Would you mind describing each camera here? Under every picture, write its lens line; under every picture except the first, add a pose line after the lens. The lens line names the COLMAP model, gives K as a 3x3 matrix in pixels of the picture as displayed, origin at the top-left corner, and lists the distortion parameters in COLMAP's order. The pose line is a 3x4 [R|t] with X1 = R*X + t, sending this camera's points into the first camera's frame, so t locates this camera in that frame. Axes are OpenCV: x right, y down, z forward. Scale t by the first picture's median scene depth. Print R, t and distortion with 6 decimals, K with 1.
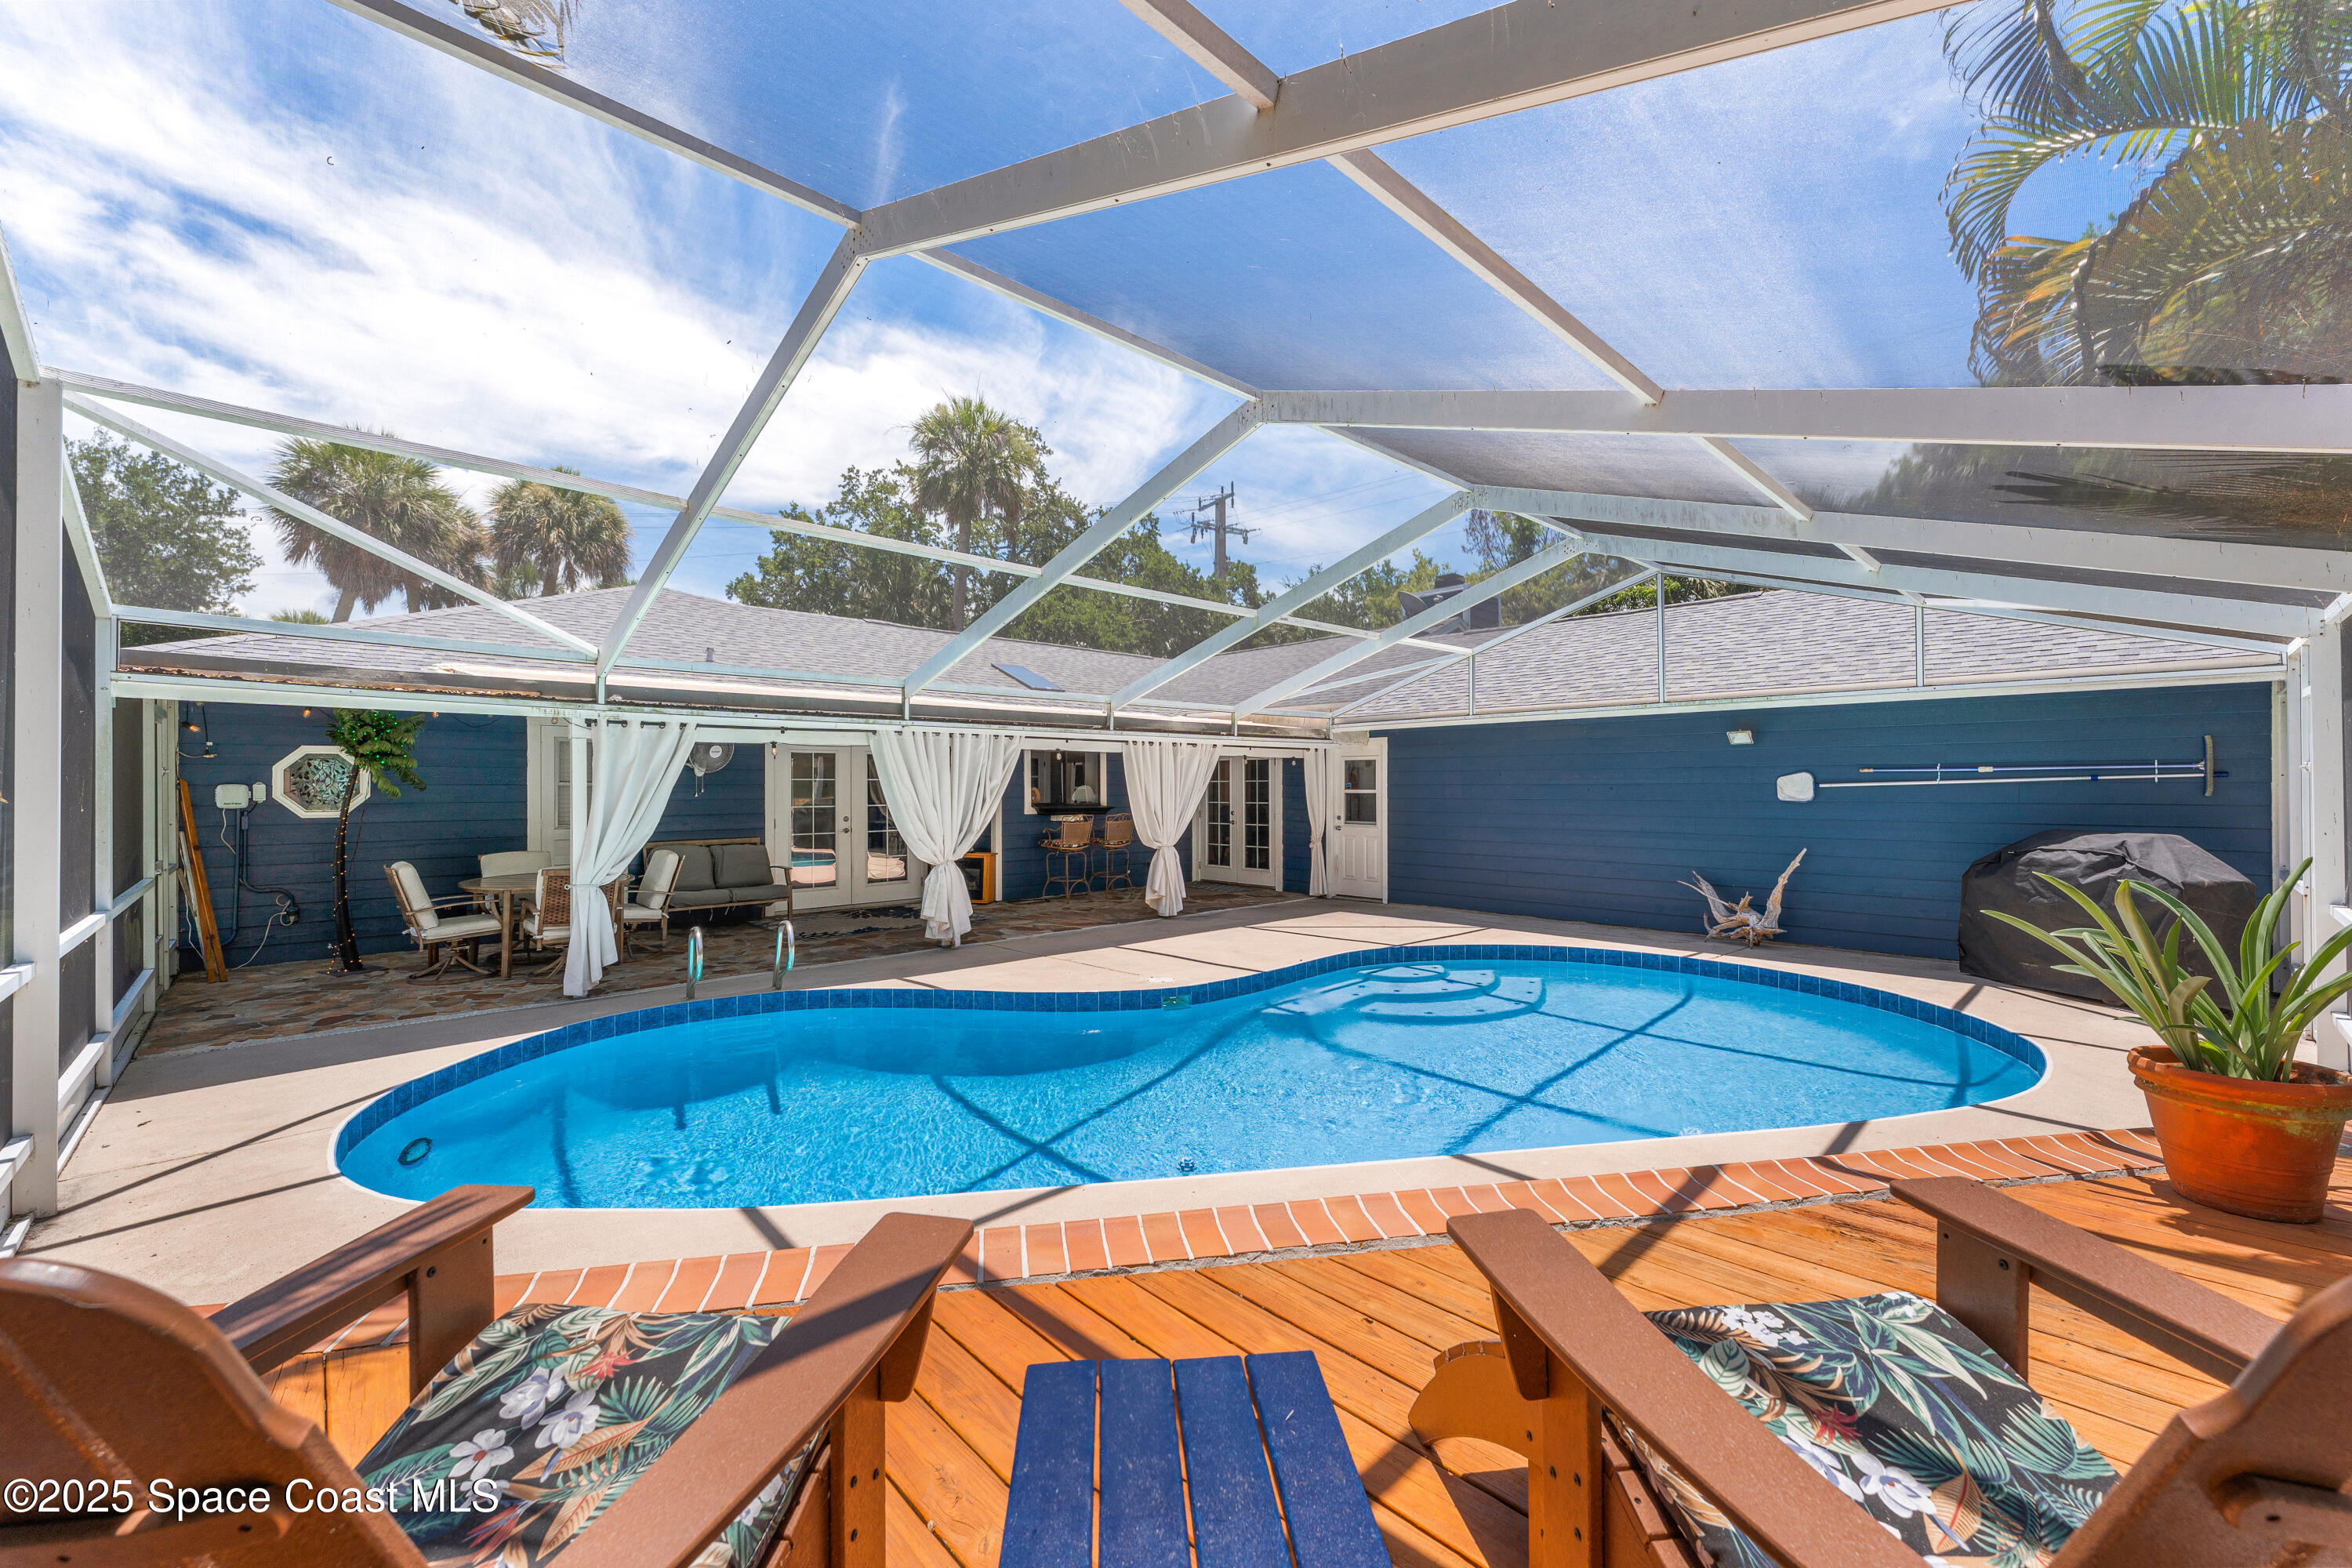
lens RADIAL K [[926.2, 0, 1176.6], [0, 926.2, 779.7], [0, 0, 1]] dist [-0.000254, 0.000359]
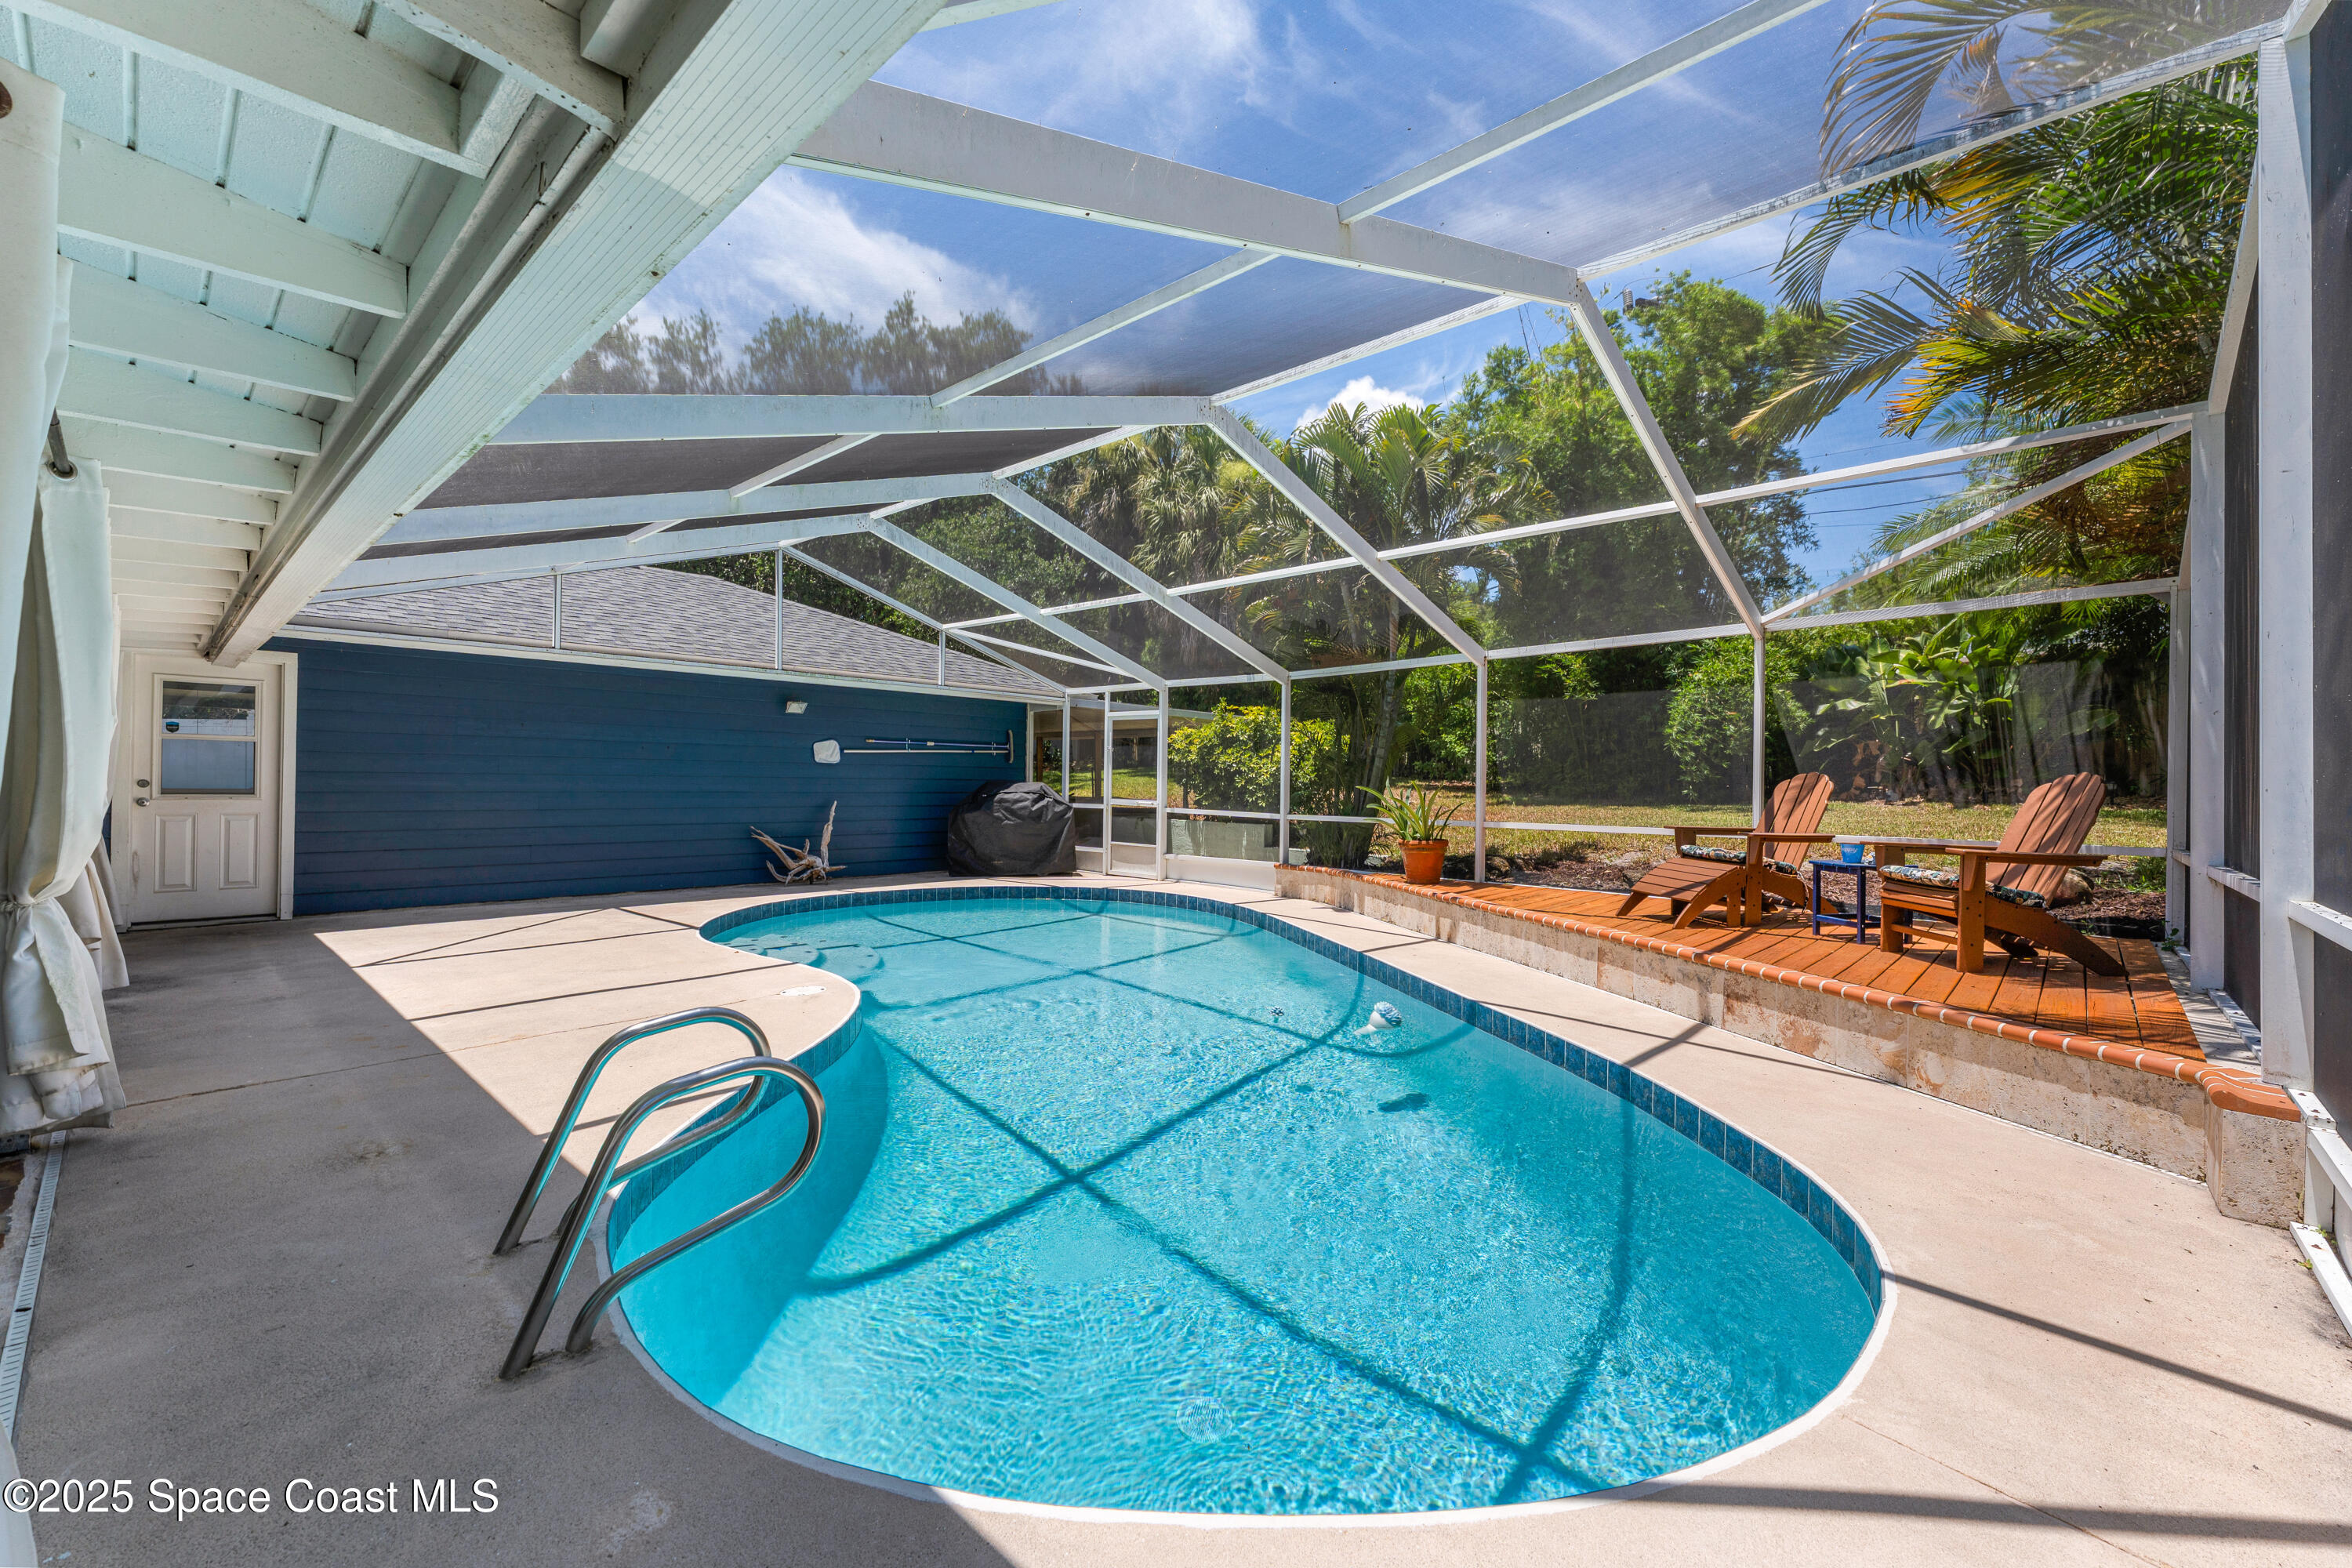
lens RADIAL K [[942.4, 0, 1177.1], [0, 942.4, 778.9], [0, 0, 1]] dist [0.001044, -0.000033]
pose [[-0.073012, 0.008649, 0.997294, -0.514255], [-0.018419, 0.999780, -0.010019, 0.039740], [-0.997161, -0.019101, -0.072837, 0.519888]]
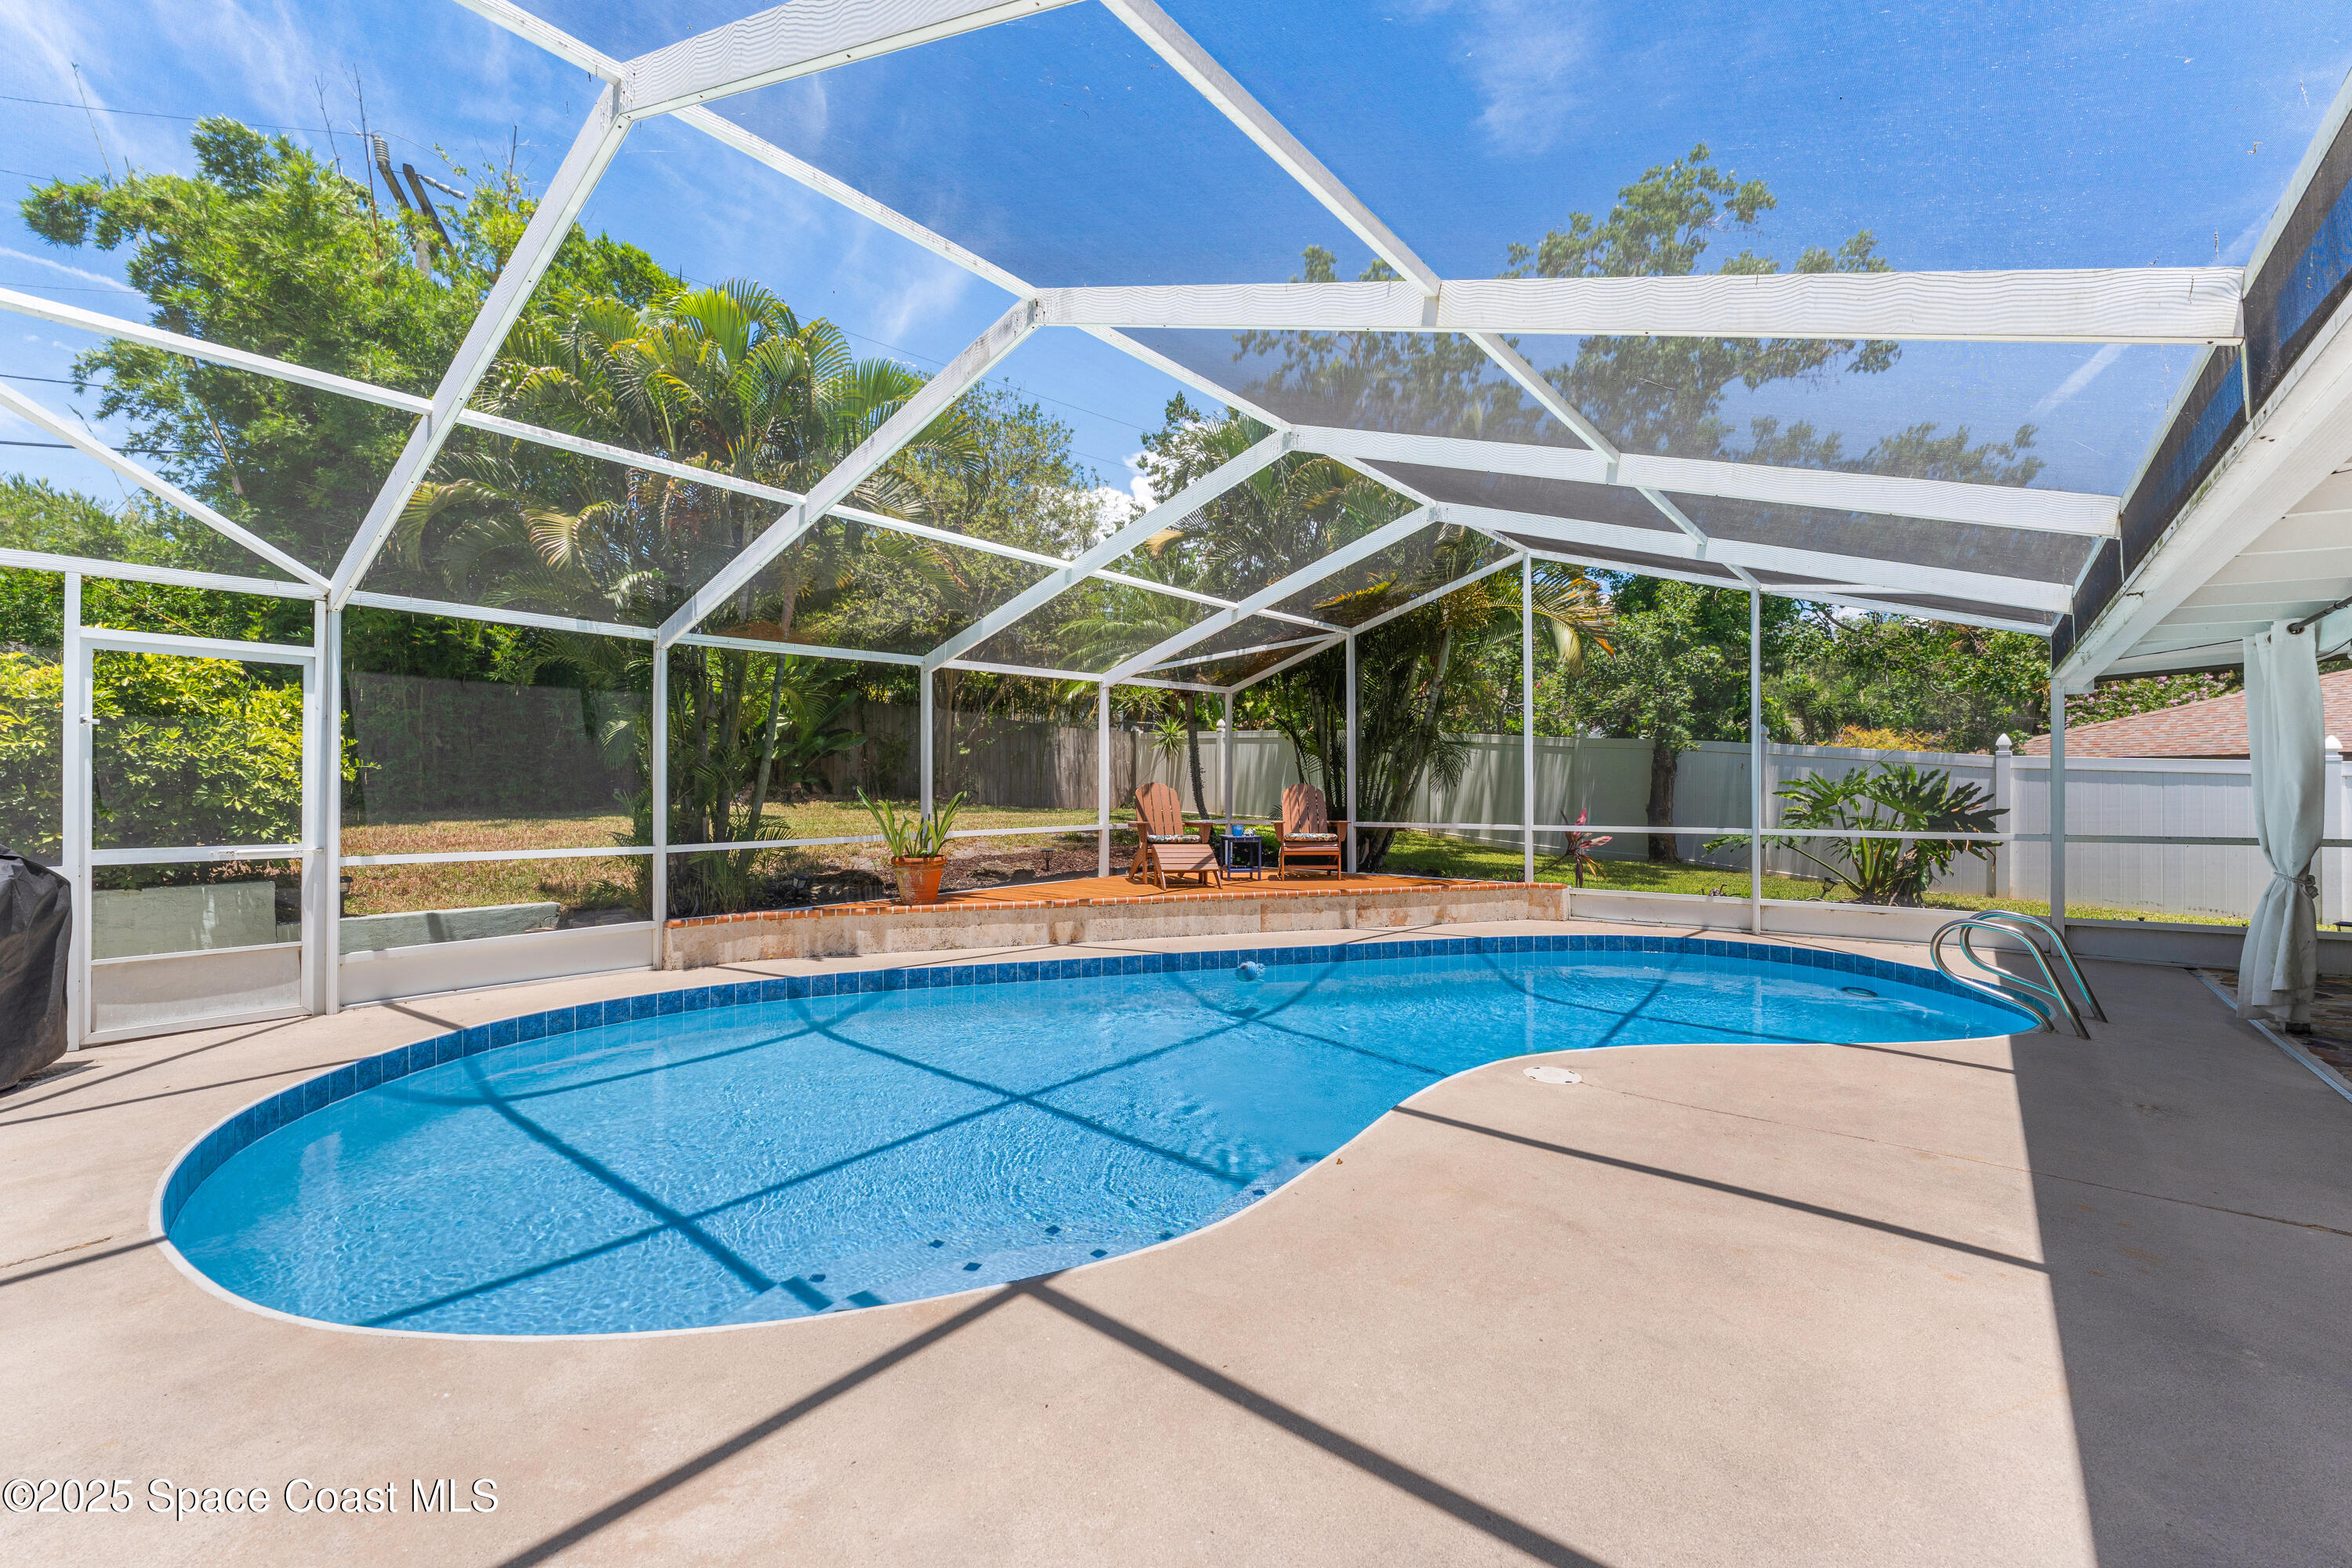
lens RADIAL K [[933.7, 0, 1176.0], [0, 933.7, 784.0], [0, 0, 1]] dist [0.000694, 0.000038]
pose [[-0.993940, 0.012657, -0.109192, 0.177347], [0.013990, 0.999837, -0.011442, 0.034086], [0.109029, -0.012900, -0.993955, 1.014221]]
